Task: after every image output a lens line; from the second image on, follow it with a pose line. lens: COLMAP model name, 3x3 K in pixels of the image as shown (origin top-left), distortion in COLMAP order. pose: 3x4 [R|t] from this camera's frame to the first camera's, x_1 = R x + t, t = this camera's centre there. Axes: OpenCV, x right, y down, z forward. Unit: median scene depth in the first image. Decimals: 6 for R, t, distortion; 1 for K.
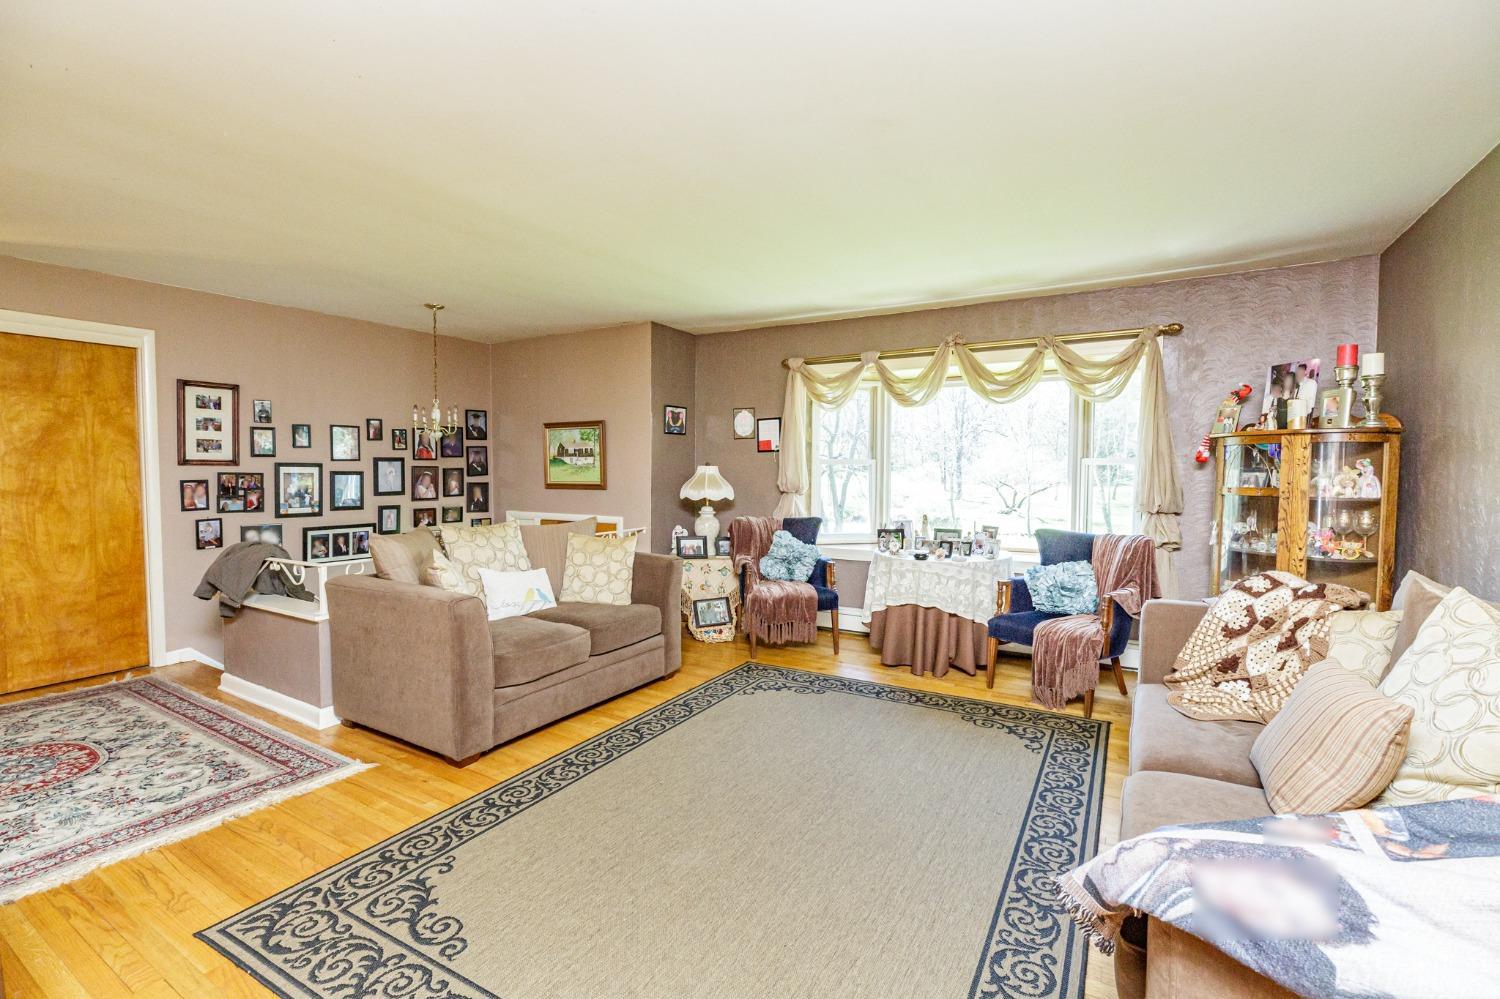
lens RADIAL K [[673.7, 0, 753.0], [0, 673.7, 497.0], [0, 0, 1]] dist [-0.026629, 0.012180]
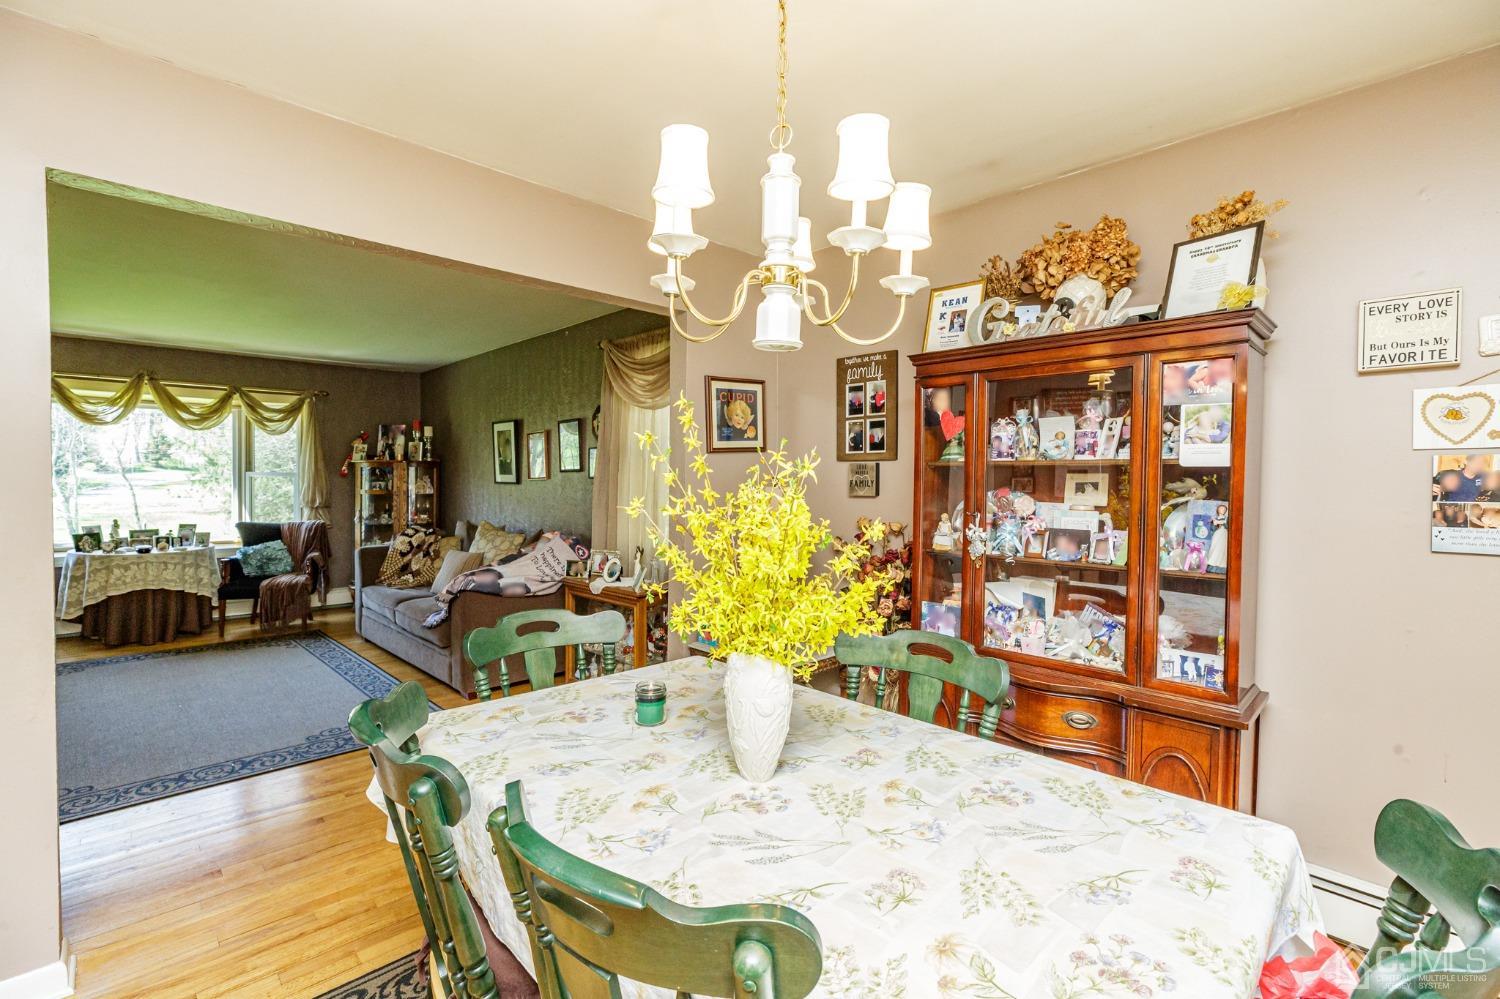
lens RADIAL K [[674.5, 0, 740.0], [0, 674.5, 490.1], [0, 0, 1]] dist [-0.027339, 0.012611]
pose [[0.262754, -0.015704, 0.964735, -0.642204], [0.035677, 0.999342, 0.006550, 0.008231], [-0.964203, 0.032698, 0.263141, -0.382819]]
